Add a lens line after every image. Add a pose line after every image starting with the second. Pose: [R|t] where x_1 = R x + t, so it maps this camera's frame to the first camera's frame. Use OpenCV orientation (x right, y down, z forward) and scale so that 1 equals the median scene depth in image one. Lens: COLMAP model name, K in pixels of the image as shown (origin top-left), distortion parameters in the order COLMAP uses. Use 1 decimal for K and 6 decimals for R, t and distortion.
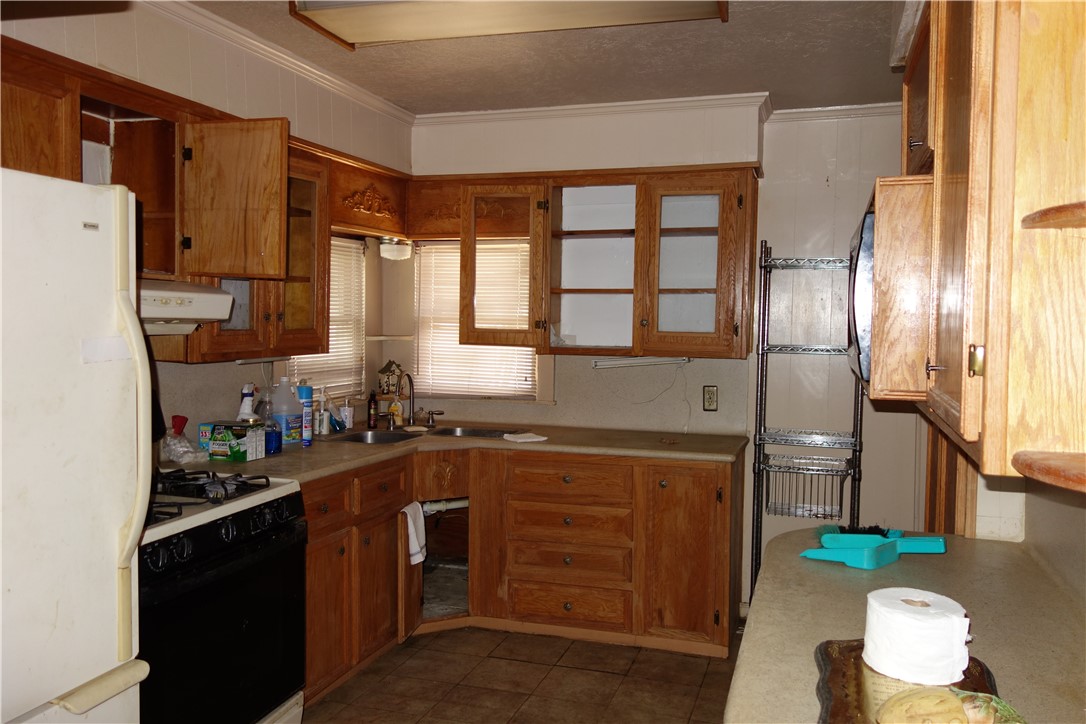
lens RADIAL K [[846.5, 0, 546.8], [0, 846.5, 364.6], [0, 0, 1]] dist [-0.002164, -0.003917]
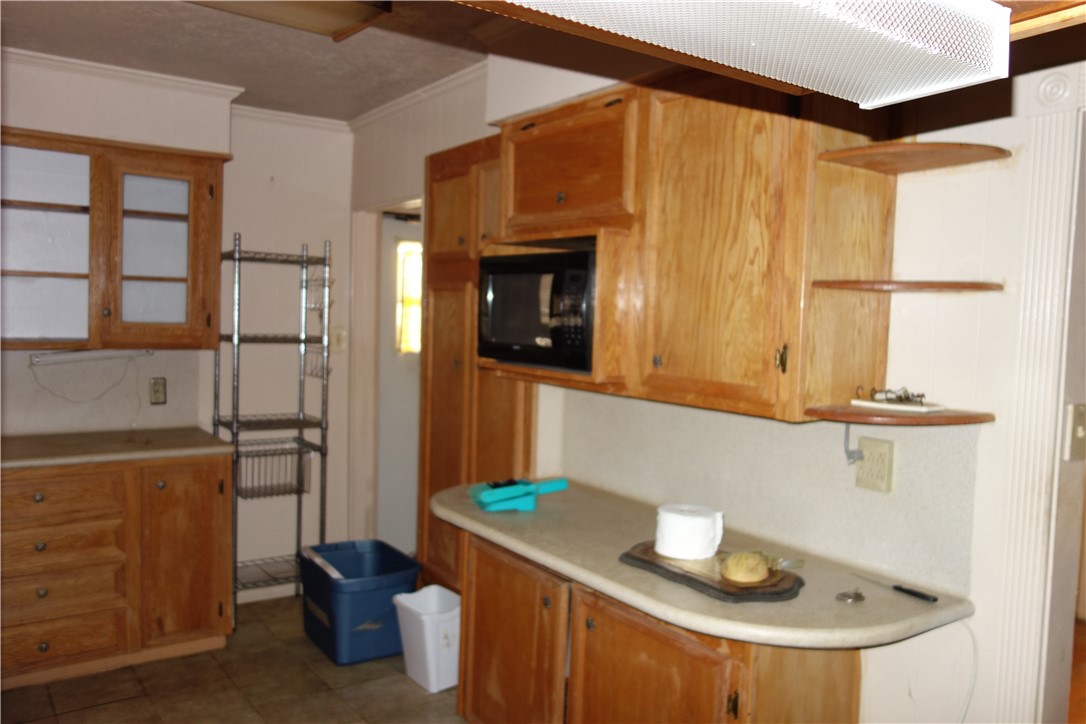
lens RADIAL K [[846.5, 0, 546.8], [0, 846.5, 364.6], [0, 0, 1]] dist [-0.002164, -0.003917]
pose [[0.602581, -0.040747, 0.797017, -0.334238], [0.018449, 0.999140, 0.037133, -0.019100], [-0.797845, -0.007671, 0.602814, 0.087097]]
